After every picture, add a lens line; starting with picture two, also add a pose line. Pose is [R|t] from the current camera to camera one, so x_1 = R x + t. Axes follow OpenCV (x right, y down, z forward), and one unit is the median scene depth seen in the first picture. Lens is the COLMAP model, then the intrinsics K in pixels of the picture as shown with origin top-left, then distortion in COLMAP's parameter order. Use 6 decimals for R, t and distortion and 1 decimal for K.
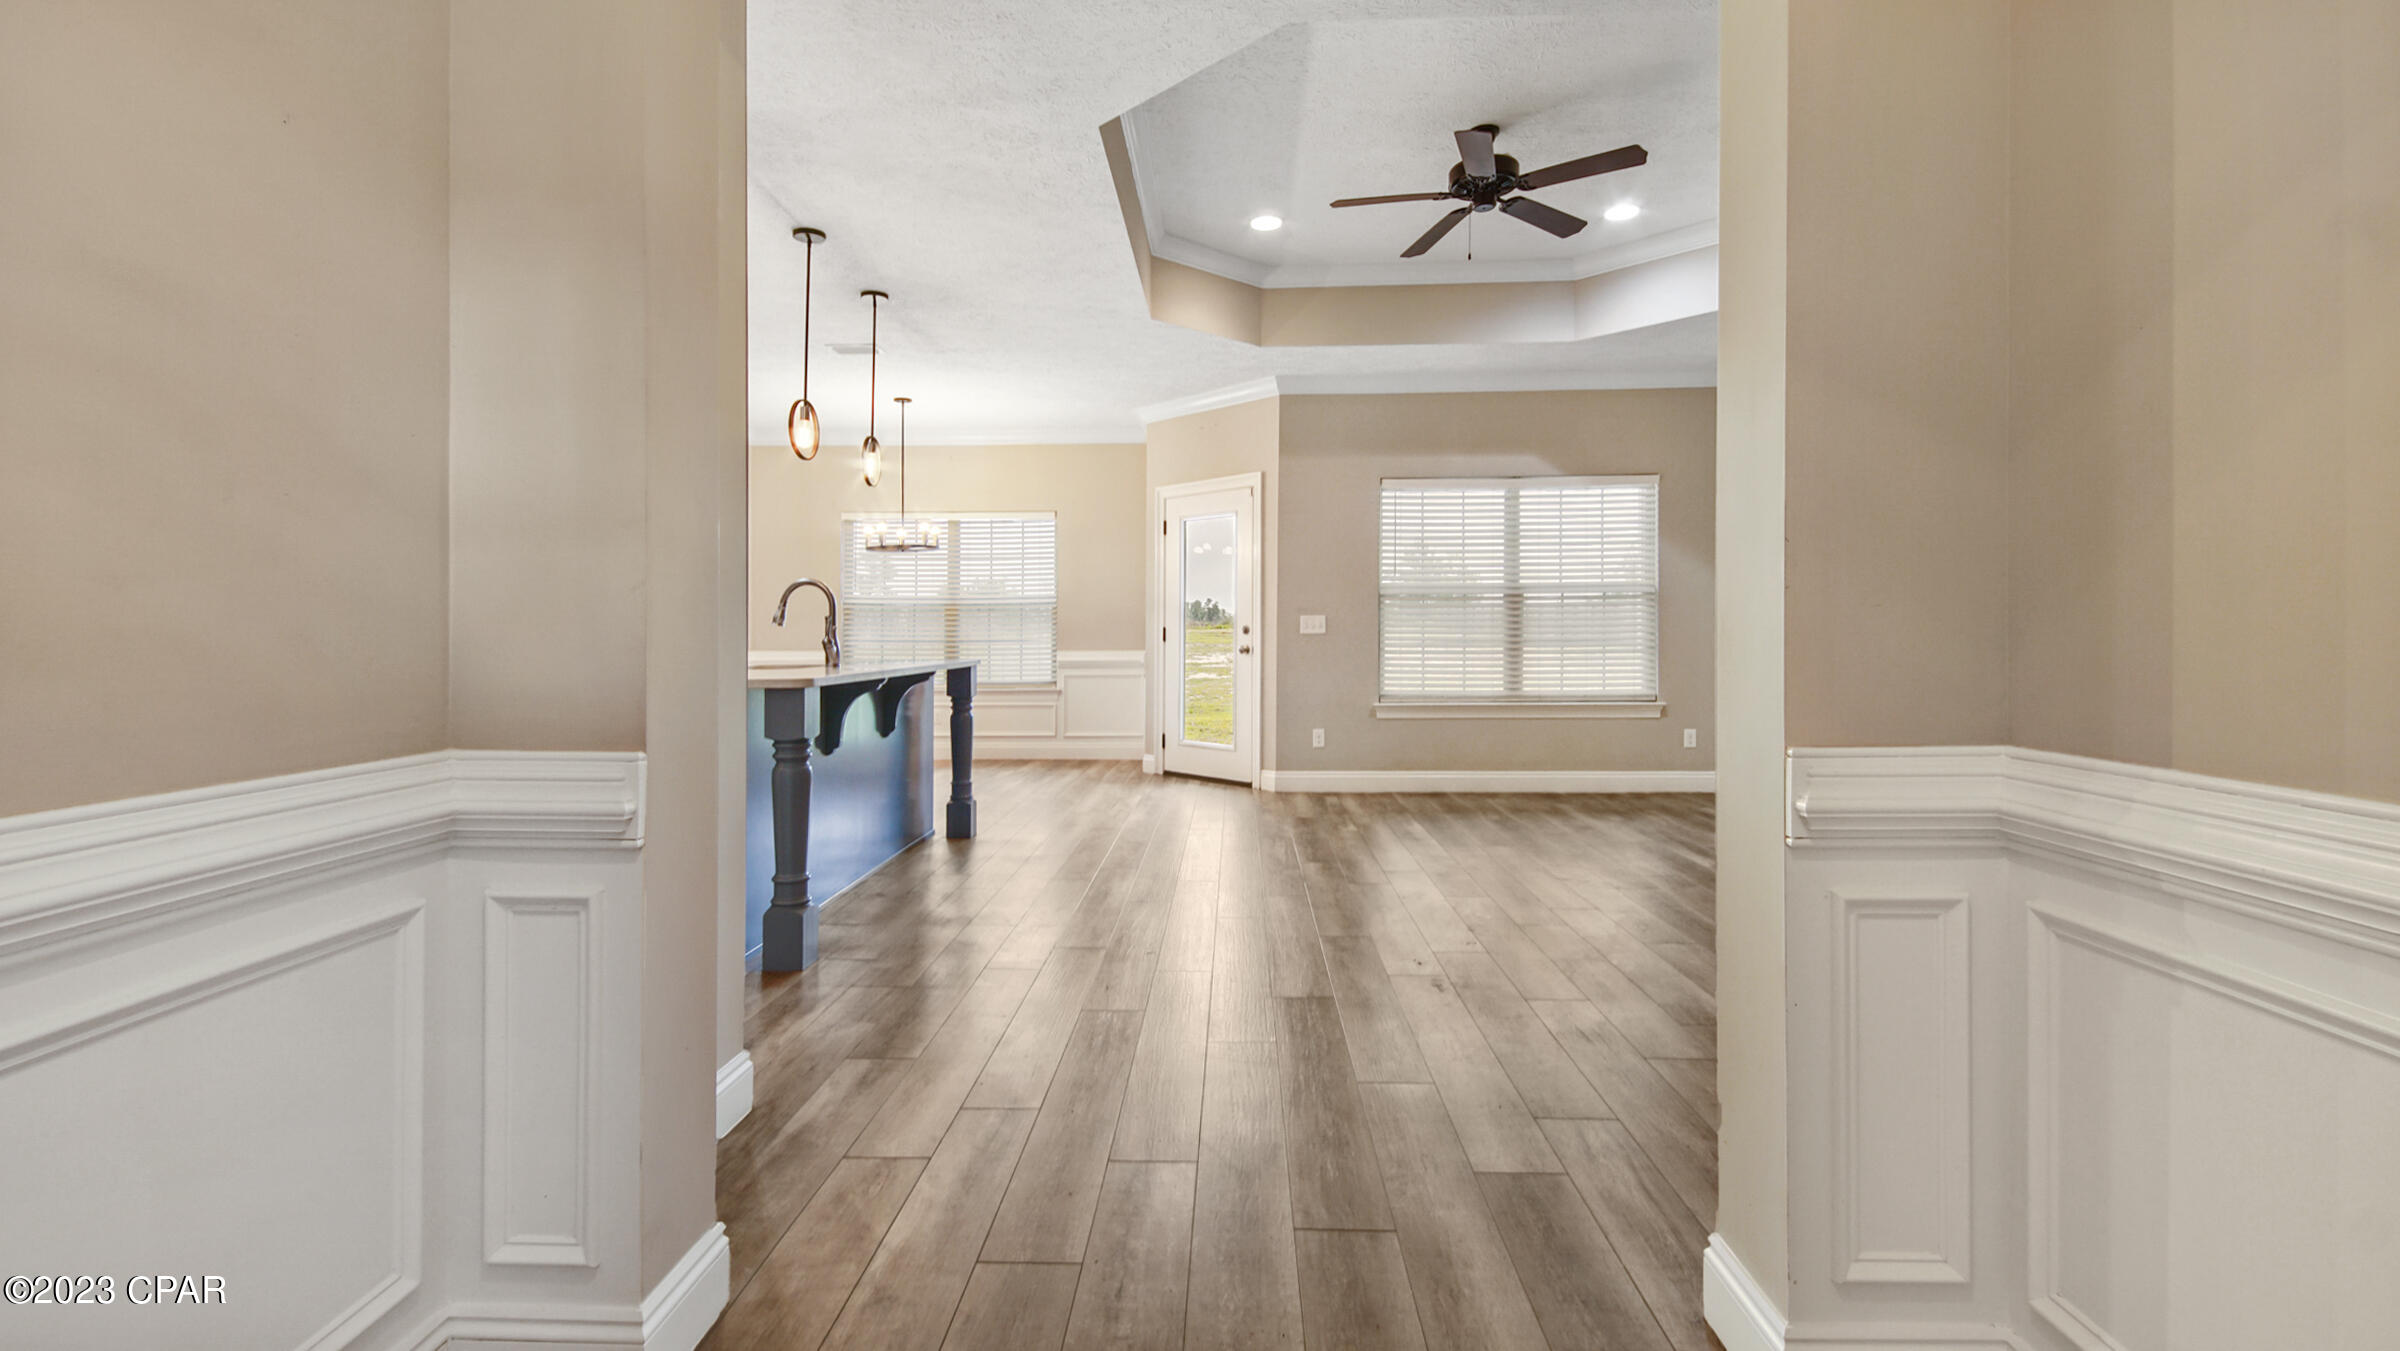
lens RADIAL K [[1179.5, 0, 1118.5], [0, 1179.5, 691.5], [0, 0, 1]] dist [0.039575, -0.029741]
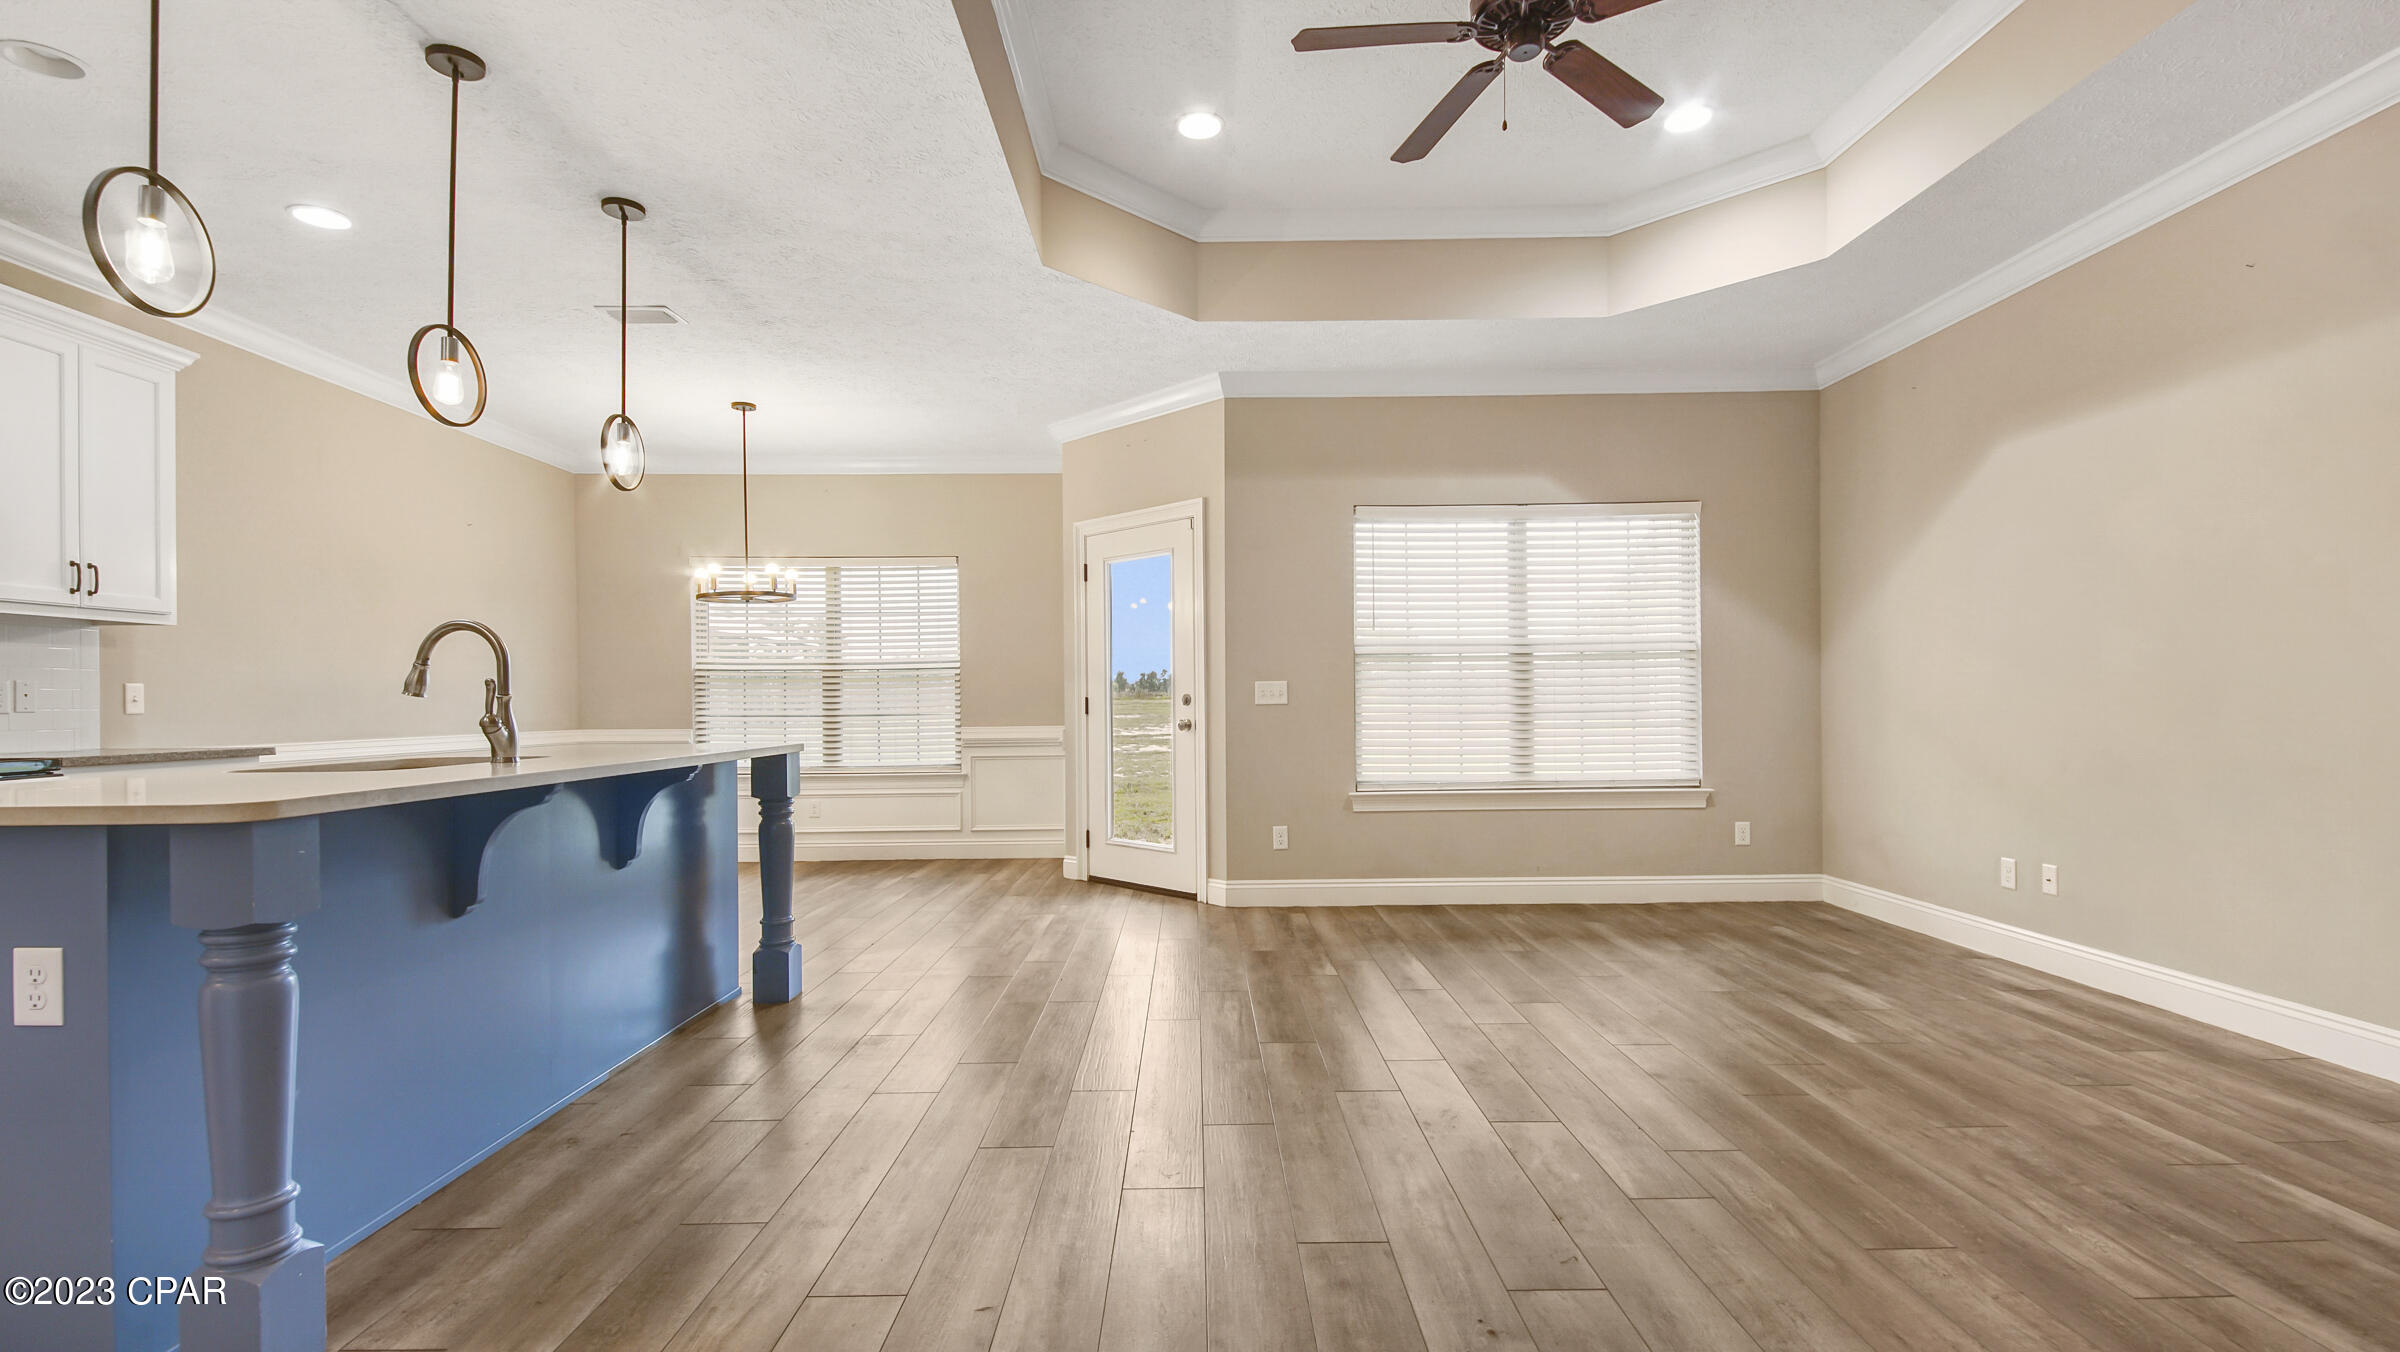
lens RADIAL K [[1064.1, 0, 1183.3], [0, 1064.1, 683.1], [0, 0, 1]] dist [0.033934, -0.020005]
pose [[0.996269, -0.003695, 0.086227, 0.047108], [0.009621, 0.997611, -0.068406, -0.015419], [-0.085768, 0.068980, 0.993924, 0.311483]]
